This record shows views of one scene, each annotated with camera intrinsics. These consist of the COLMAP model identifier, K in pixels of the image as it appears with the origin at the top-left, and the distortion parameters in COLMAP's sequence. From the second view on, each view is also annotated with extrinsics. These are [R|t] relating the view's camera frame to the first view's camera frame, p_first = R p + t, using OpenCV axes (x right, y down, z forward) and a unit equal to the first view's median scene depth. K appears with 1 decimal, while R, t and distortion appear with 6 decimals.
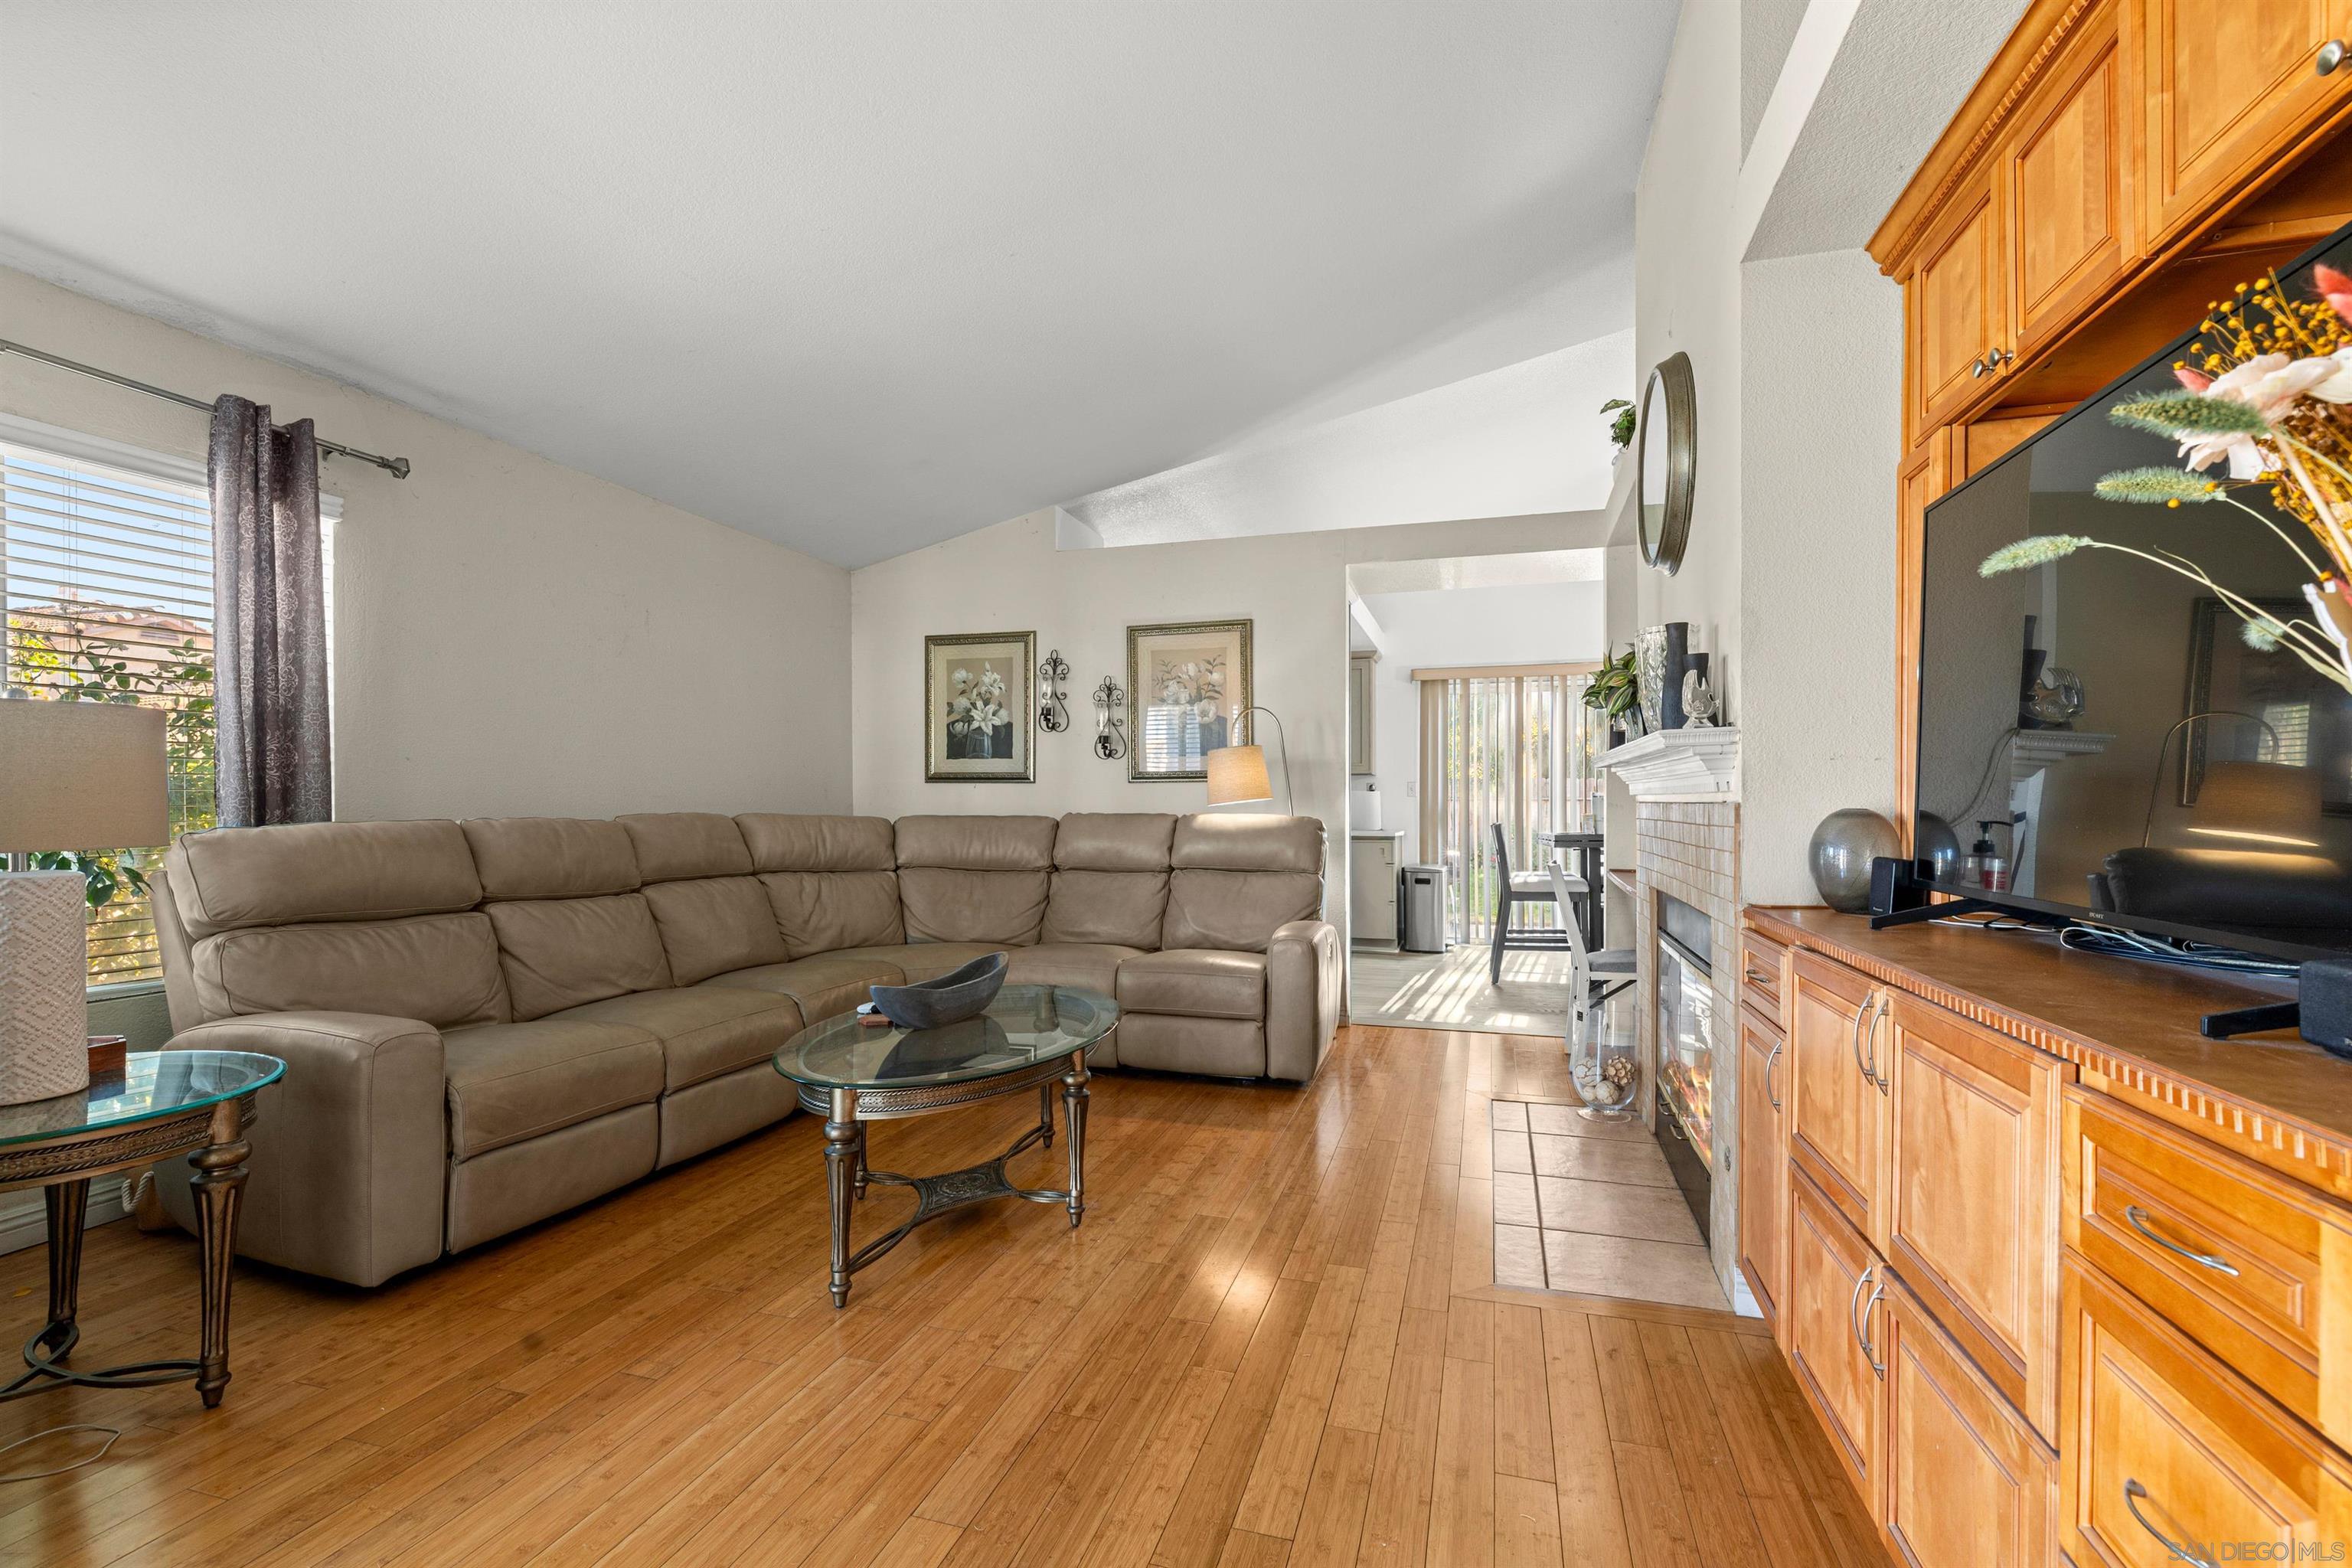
lens RADIAL K [[1022.2, 0, 1165.6], [0, 1022.2, 805.3], [0, 0, 1]] dist [0.003548, 0.000608]
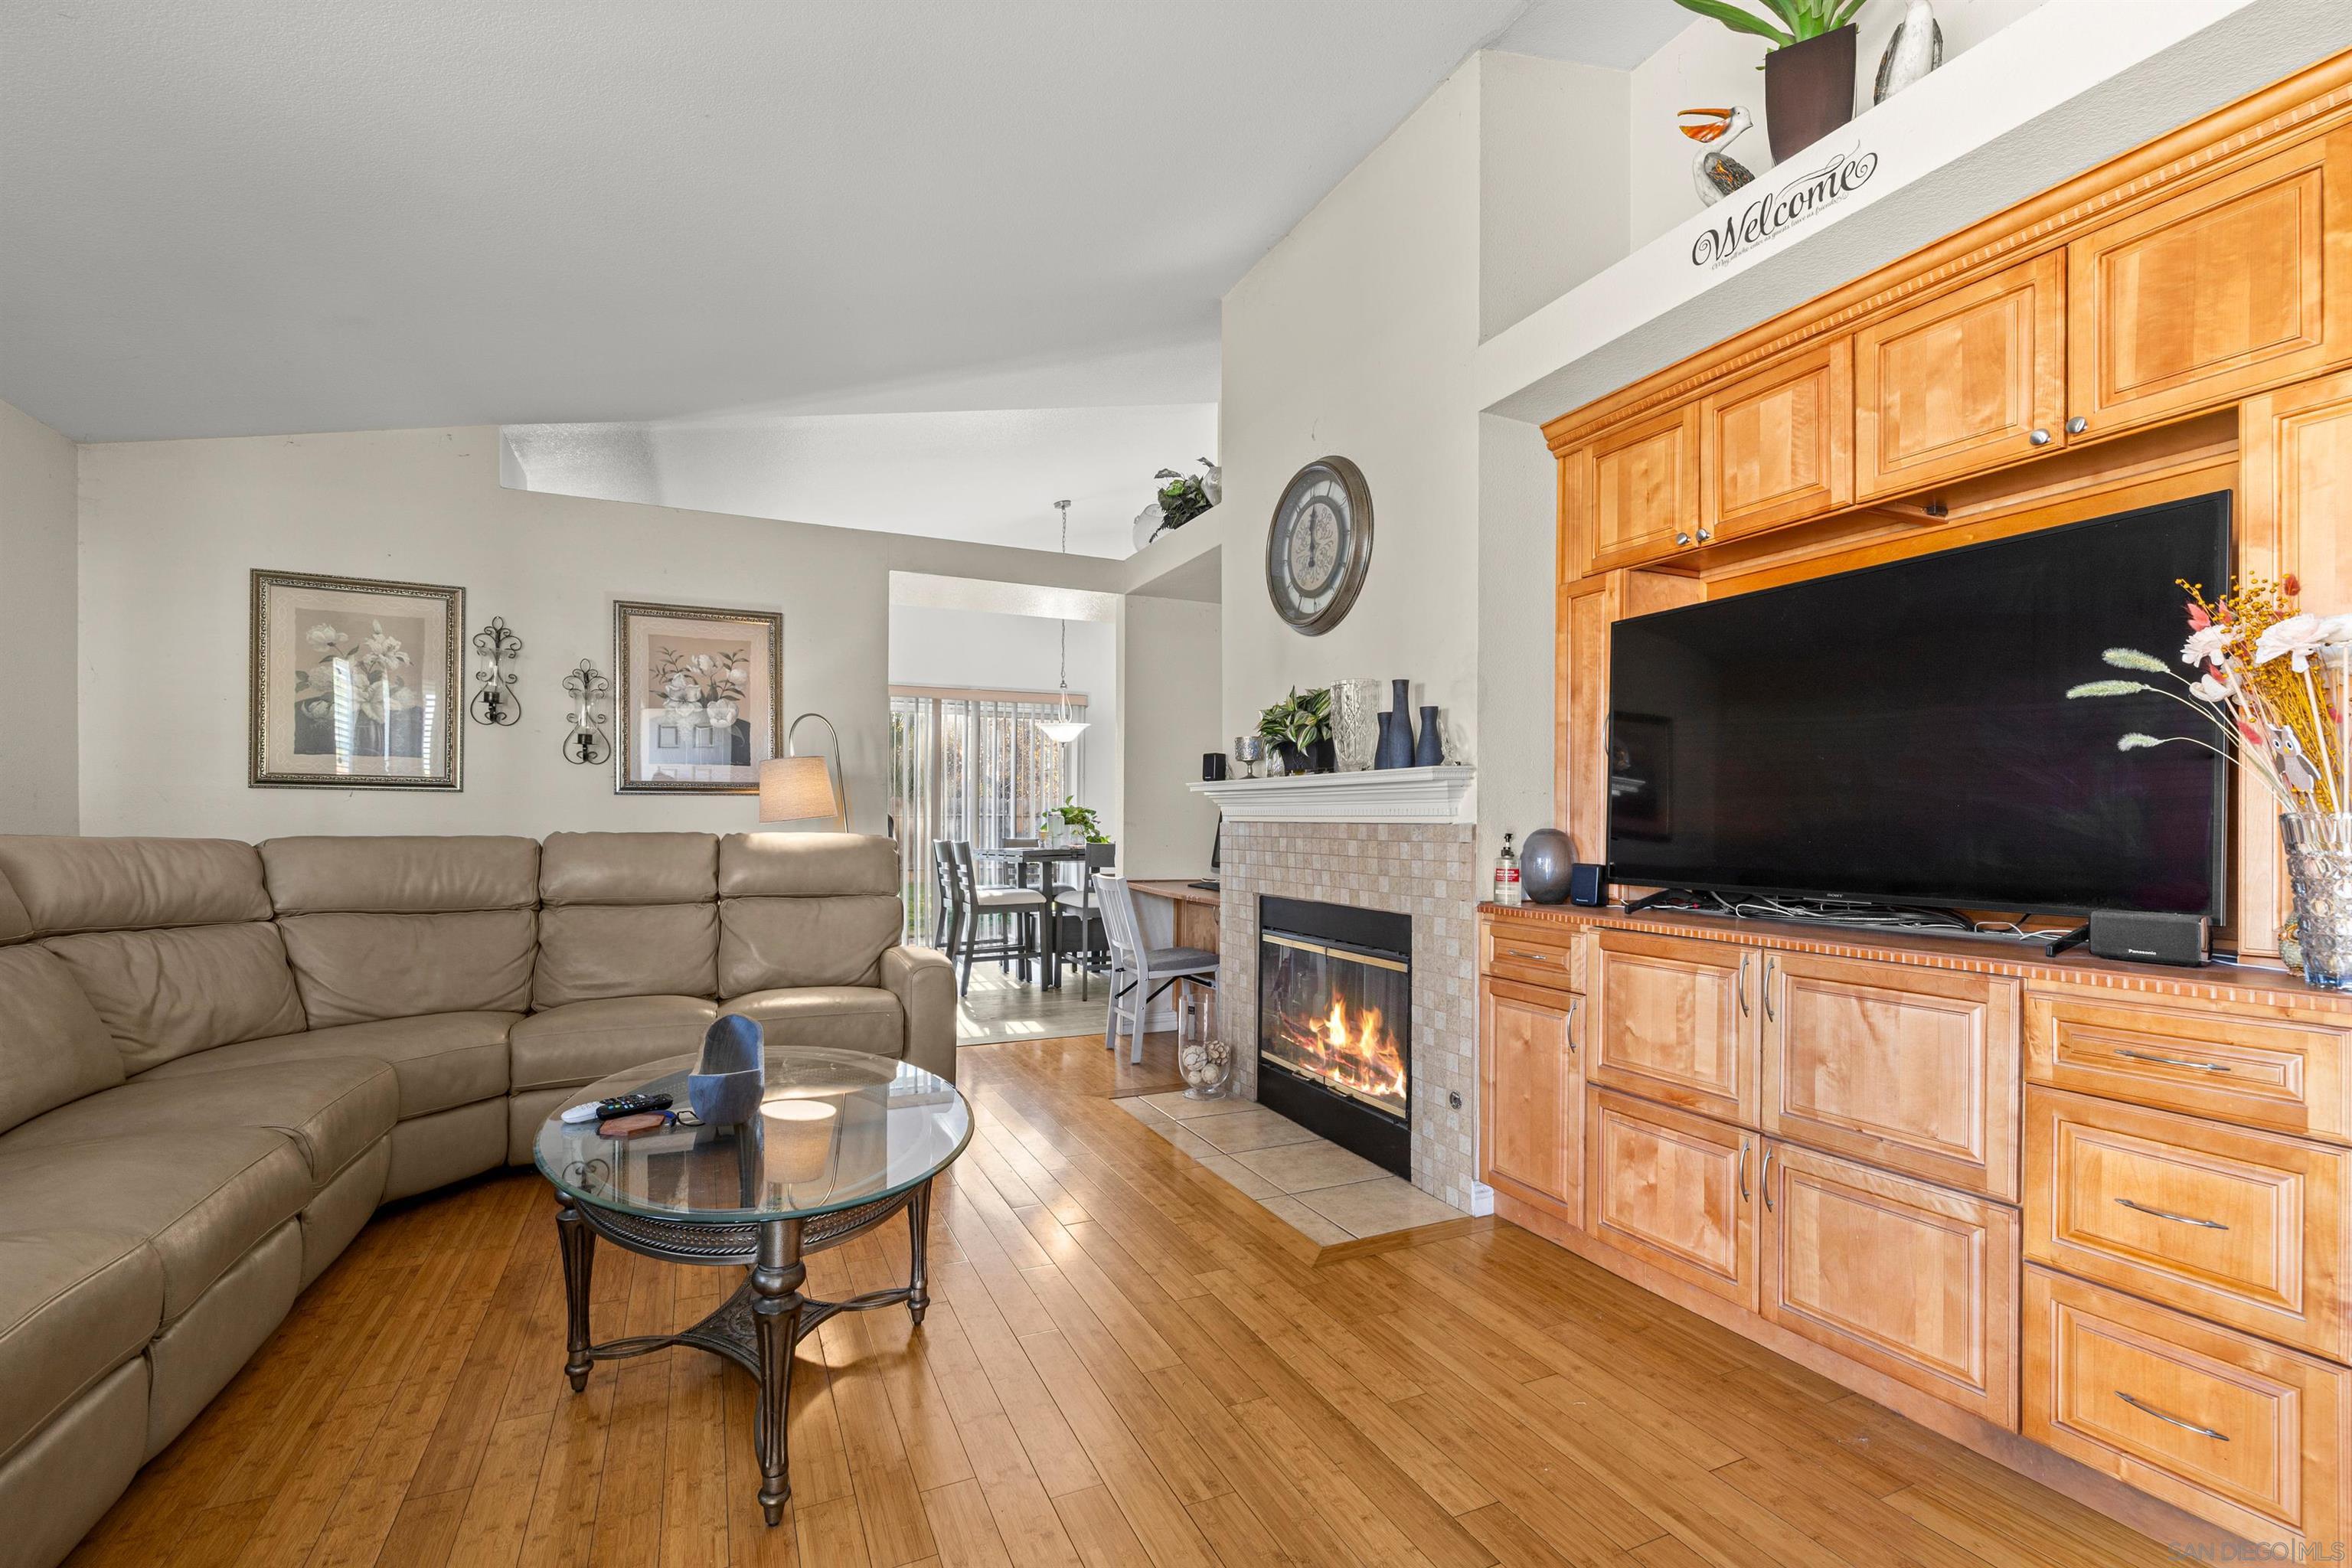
lens RADIAL K [[1022.2, 0, 1118.7], [0, 1022.2, 820.2], [0, 0, 1]] dist [0.003548, 0.000608]
pose [[0.756636, 0.004143, 0.653823, -0.288666], [-0.003718, 0.999991, -0.002035, -0.001553], [-0.653825, -0.000891, 0.756645, 0.140741]]
